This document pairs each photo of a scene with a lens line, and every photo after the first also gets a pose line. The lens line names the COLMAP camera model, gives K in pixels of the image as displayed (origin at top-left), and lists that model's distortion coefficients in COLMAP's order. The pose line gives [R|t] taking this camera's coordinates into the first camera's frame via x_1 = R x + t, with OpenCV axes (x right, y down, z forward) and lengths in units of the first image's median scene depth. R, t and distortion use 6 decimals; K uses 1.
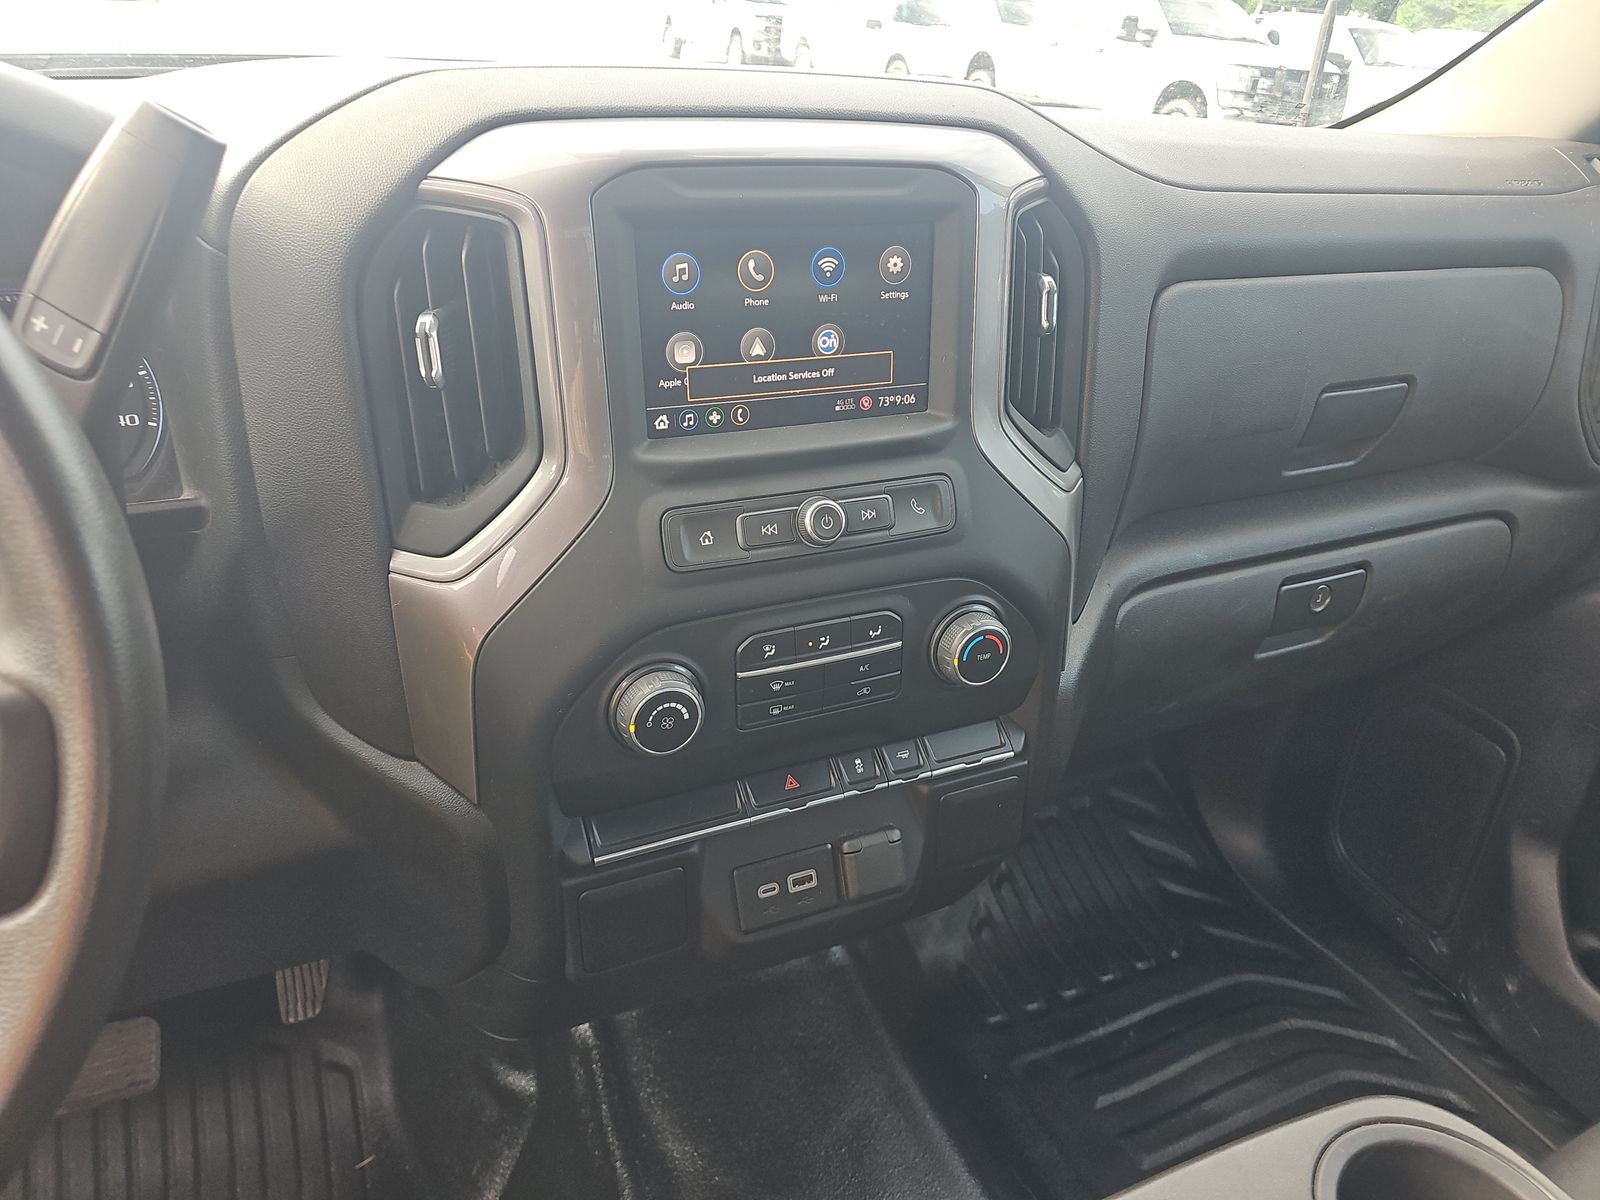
lens RADIAL K [[1052.1, 0, 789.8], [0, 1052.1, 594.7], [0, 0, 1]] dist [0.044923, -0.038546]
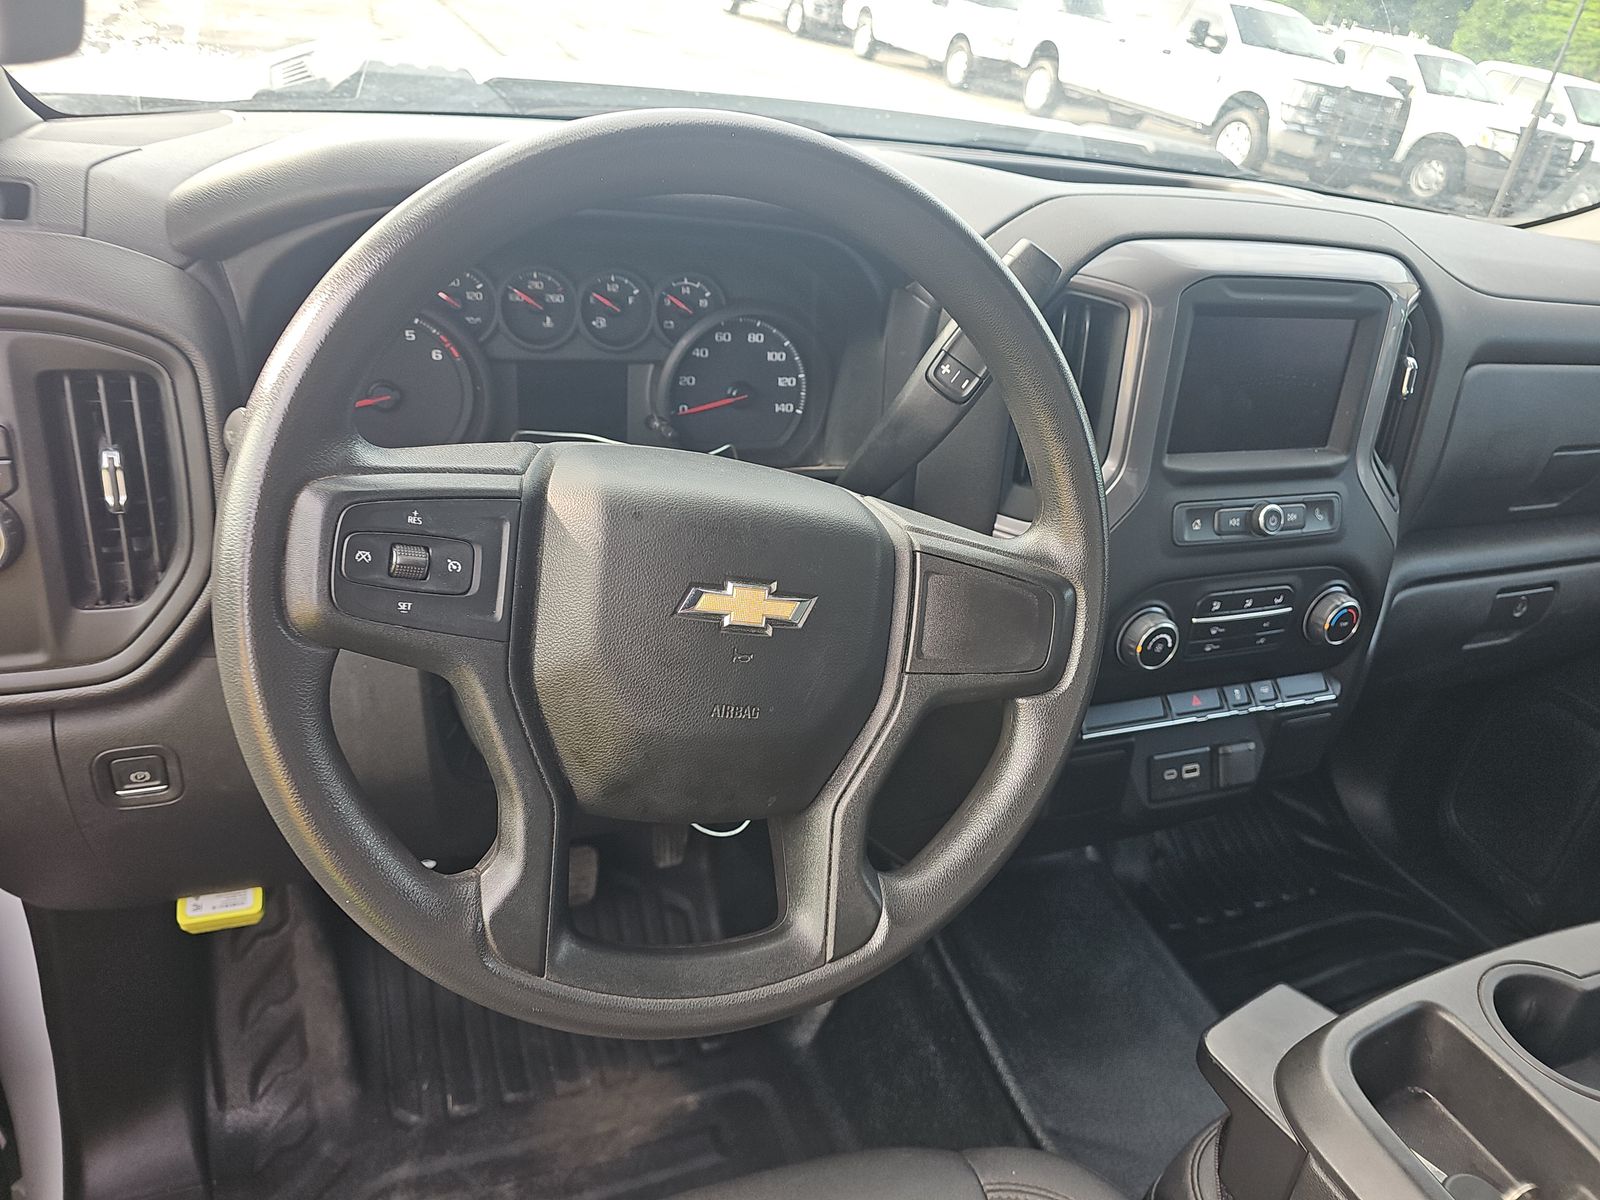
lens RADIAL K [[1052.1, 0, 808.9], [0, 1052.1, 595.1], [0, 0, 1]] dist [0.044923, -0.038546]
pose [[0.995914, 0.088738, 0.016760, -0.506210], [-0.089169, 0.995651, 0.026968, 0.041689], [-0.014294, -0.028353, 0.999496, -0.374880]]
